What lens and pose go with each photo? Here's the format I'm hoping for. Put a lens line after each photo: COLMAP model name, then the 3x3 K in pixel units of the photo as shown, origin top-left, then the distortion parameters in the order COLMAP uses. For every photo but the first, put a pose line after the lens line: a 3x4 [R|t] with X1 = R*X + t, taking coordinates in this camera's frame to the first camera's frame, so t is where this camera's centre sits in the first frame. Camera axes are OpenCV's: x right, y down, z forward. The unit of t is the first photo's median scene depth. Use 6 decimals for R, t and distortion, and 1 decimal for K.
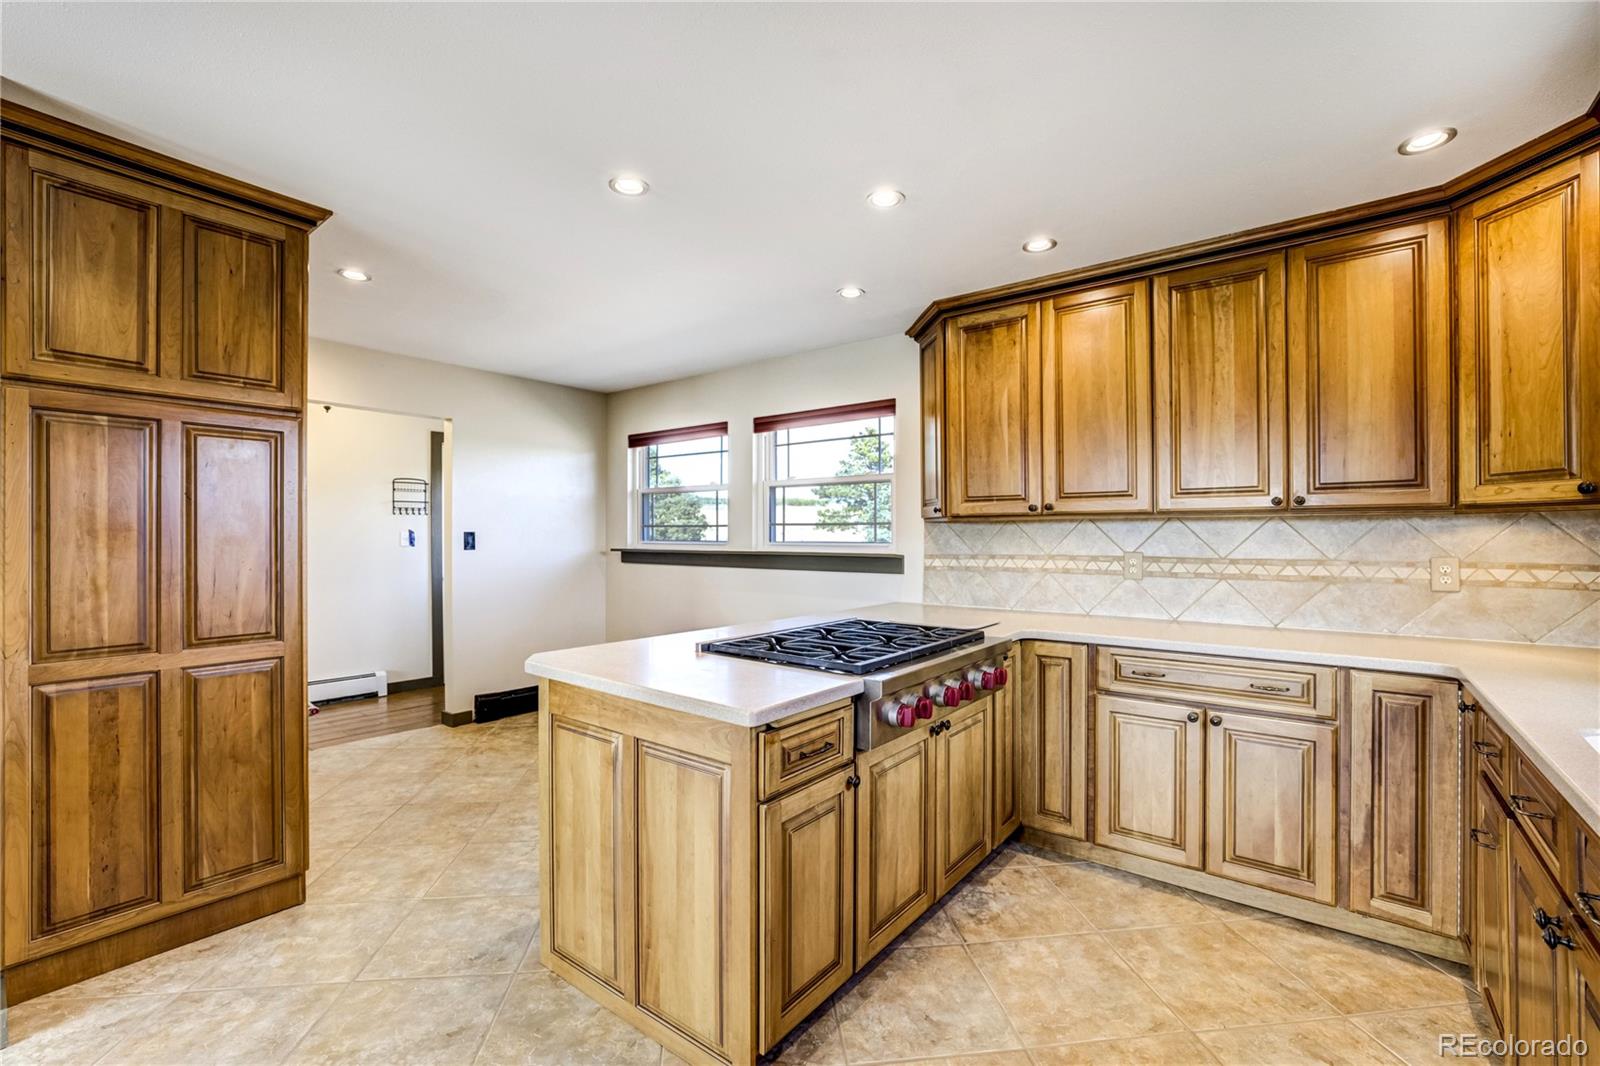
lens RADIAL K [[684.3, 0, 801.9], [0, 684.3, 537.4], [0, 0, 1]] dist [-0.020224, 0.000828]
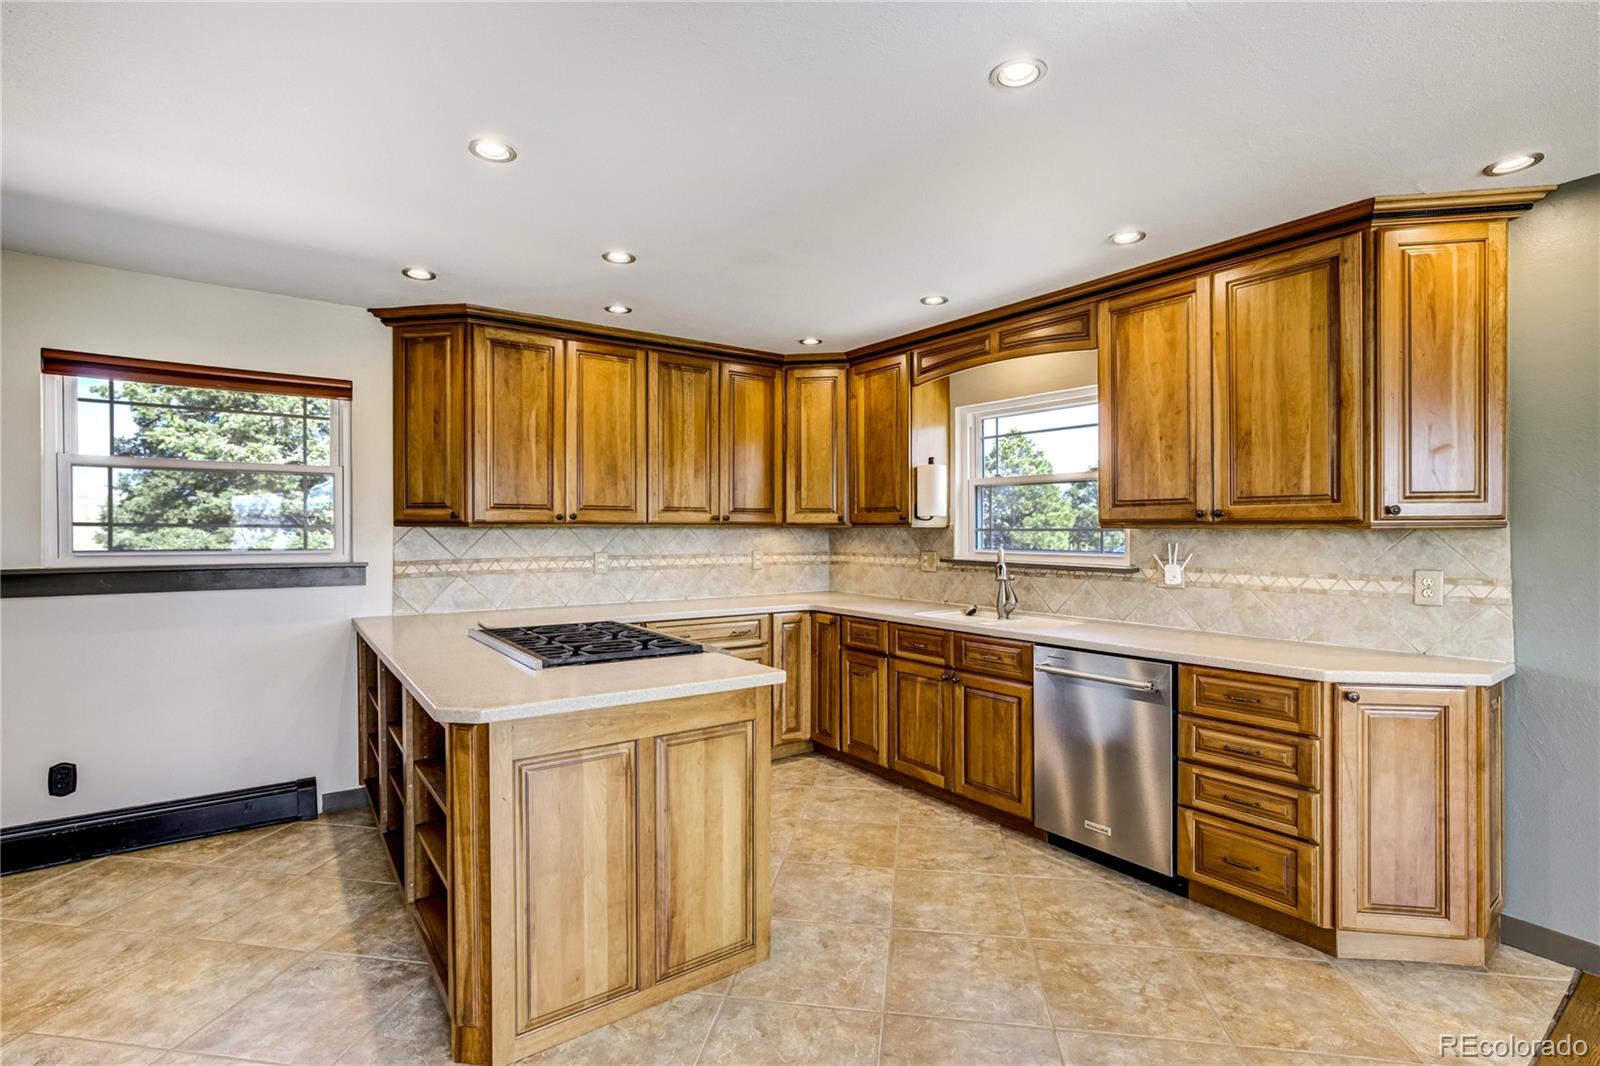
lens RADIAL K [[758.0, 0, 798.3], [0, 758.0, 530.4], [0, 0, 1]] dist [-0.011437, 0.000380]
pose [[0.276181, -0.003047, 0.961101, -0.779073], [-0.001345, 0.999993, 0.003557, -0.024989], [-0.961105, -0.002275, 0.276175, 0.255488]]
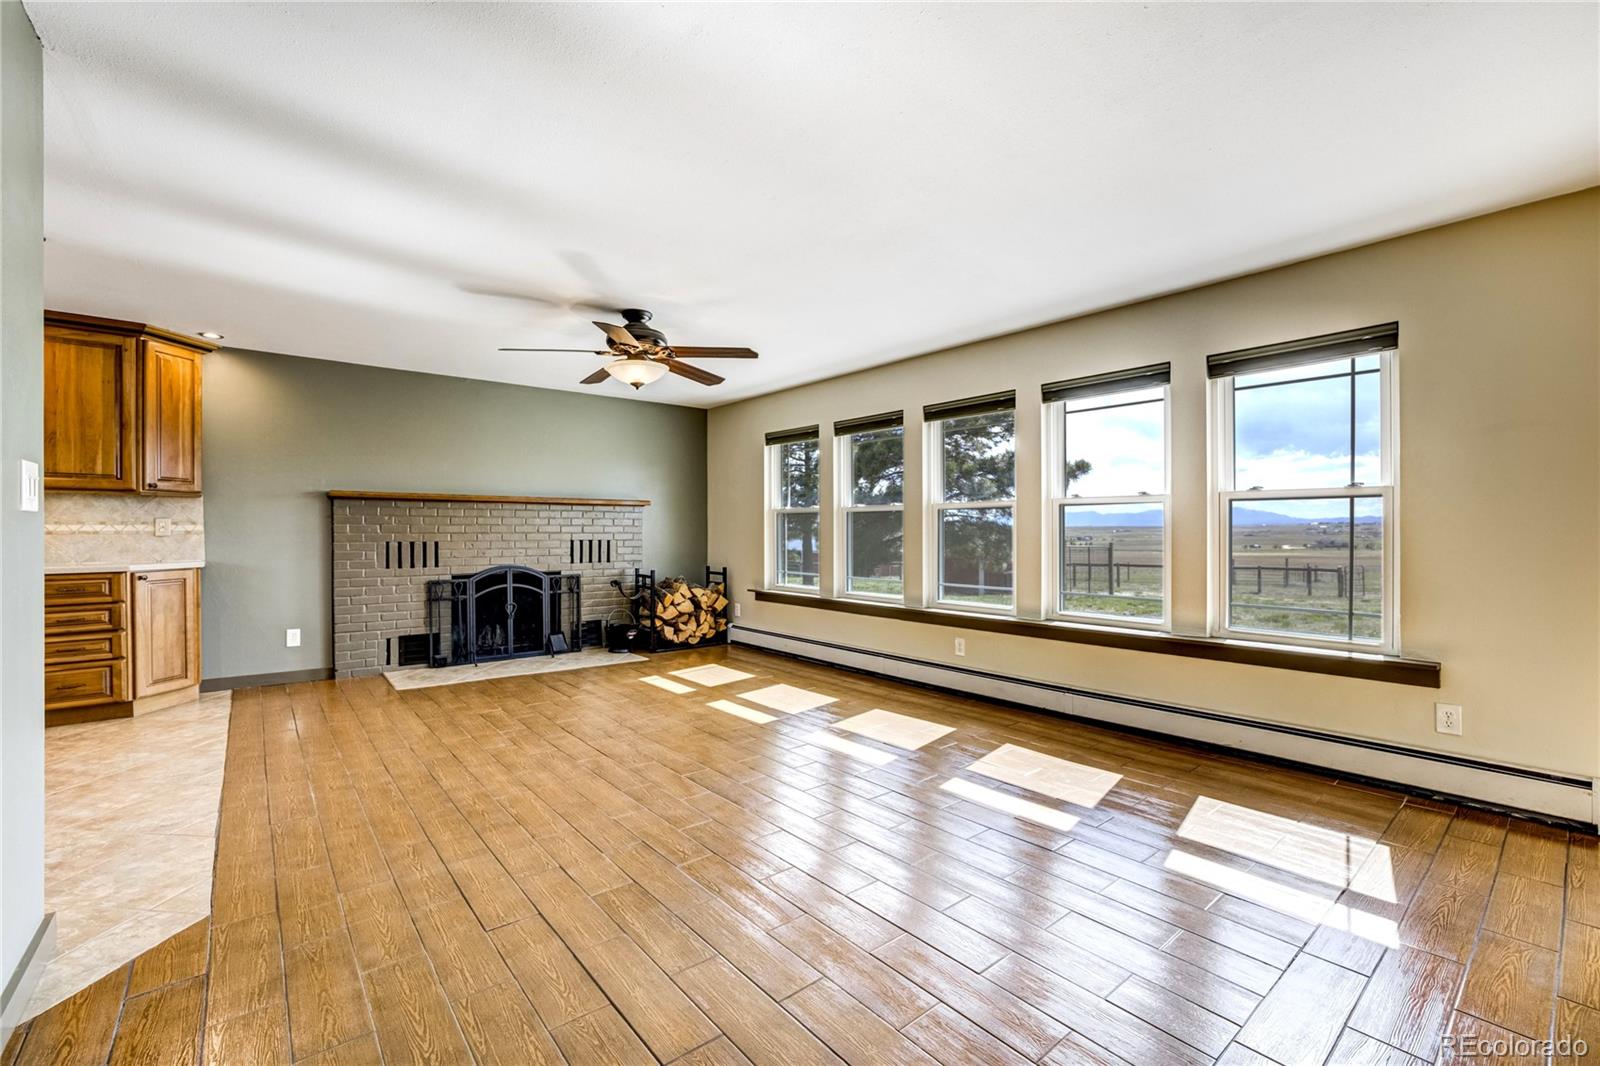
lens RADIAL K [[684.3, 0, 801.9], [0, 684.3, 537.4], [0, 0, 1]] dist [-0.020224, 0.000828]
pose [[-0.975543, -0.003367, 0.219781, -1.484782], [-0.002760, 0.999991, 0.003065, 0.057661], [-0.219790, 0.002384, -0.975544, 0.958196]]
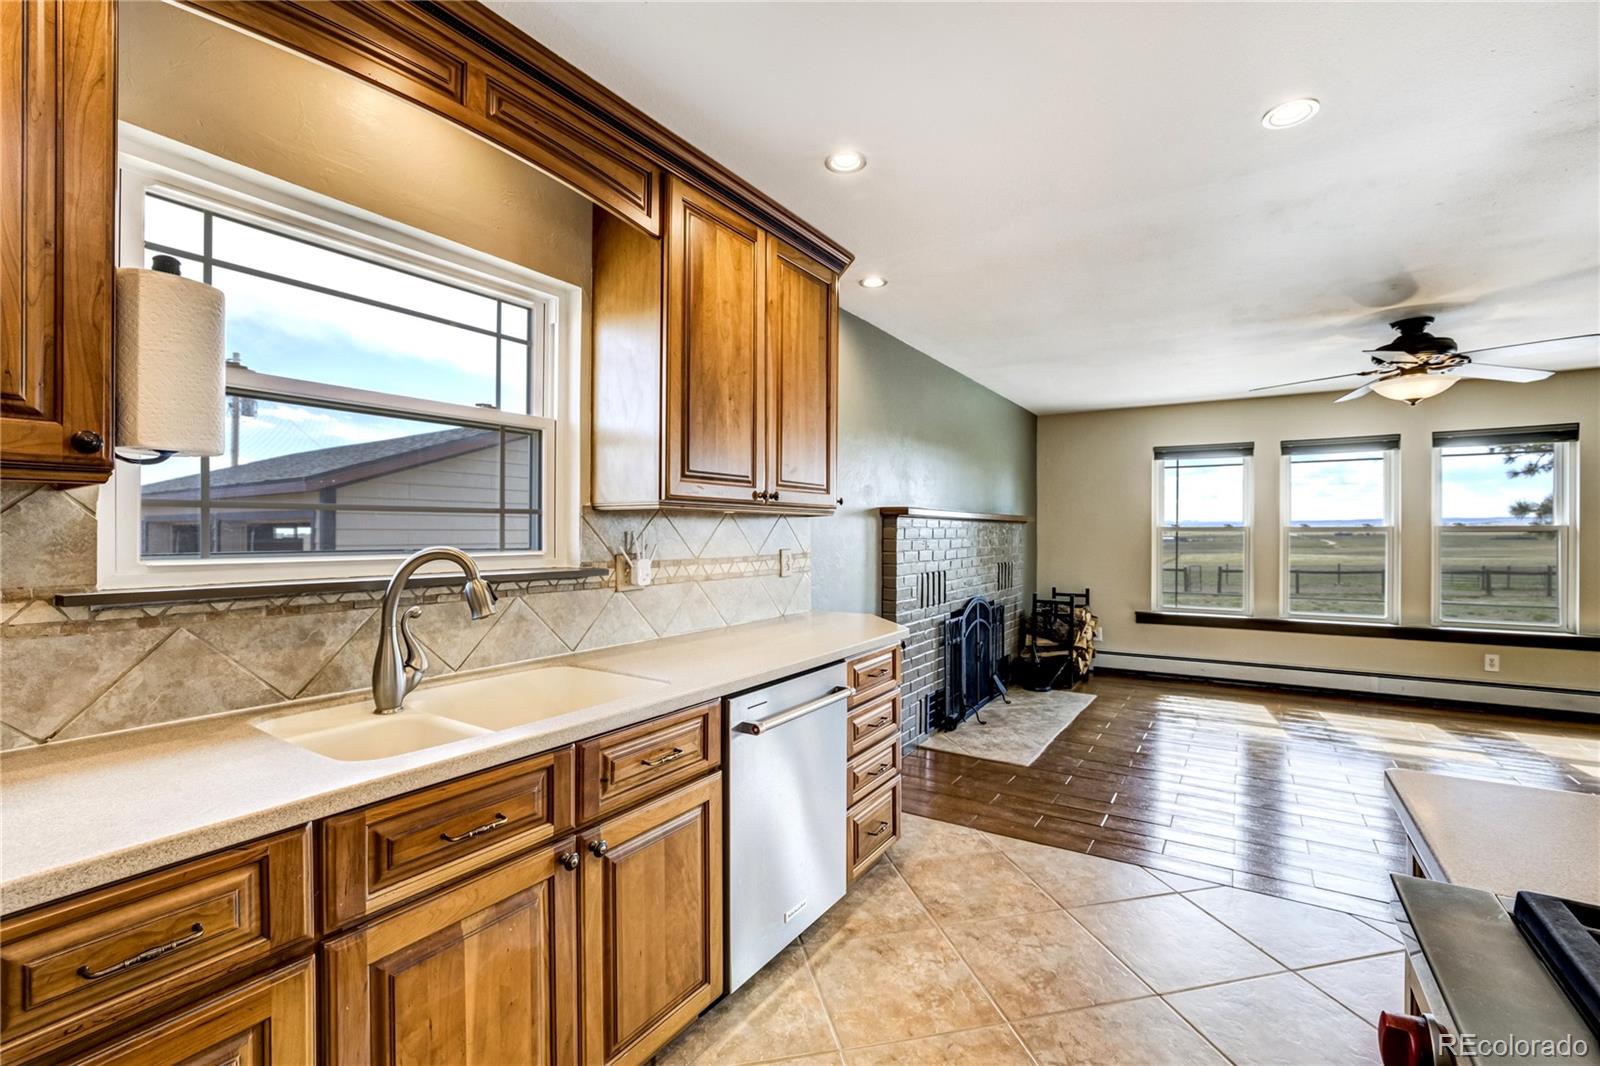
lens RADIAL K [[684.3, 0, 801.9], [0, 684.3, 537.4], [0, 0, 1]] dist [-0.020224, 0.000828]
pose [[-0.995566, 0.002733, -0.094024, 0.323187], [0.002594, 0.999995, 0.001593, 0.002948], [0.094028, 0.001342, -0.995569, 0.806742]]
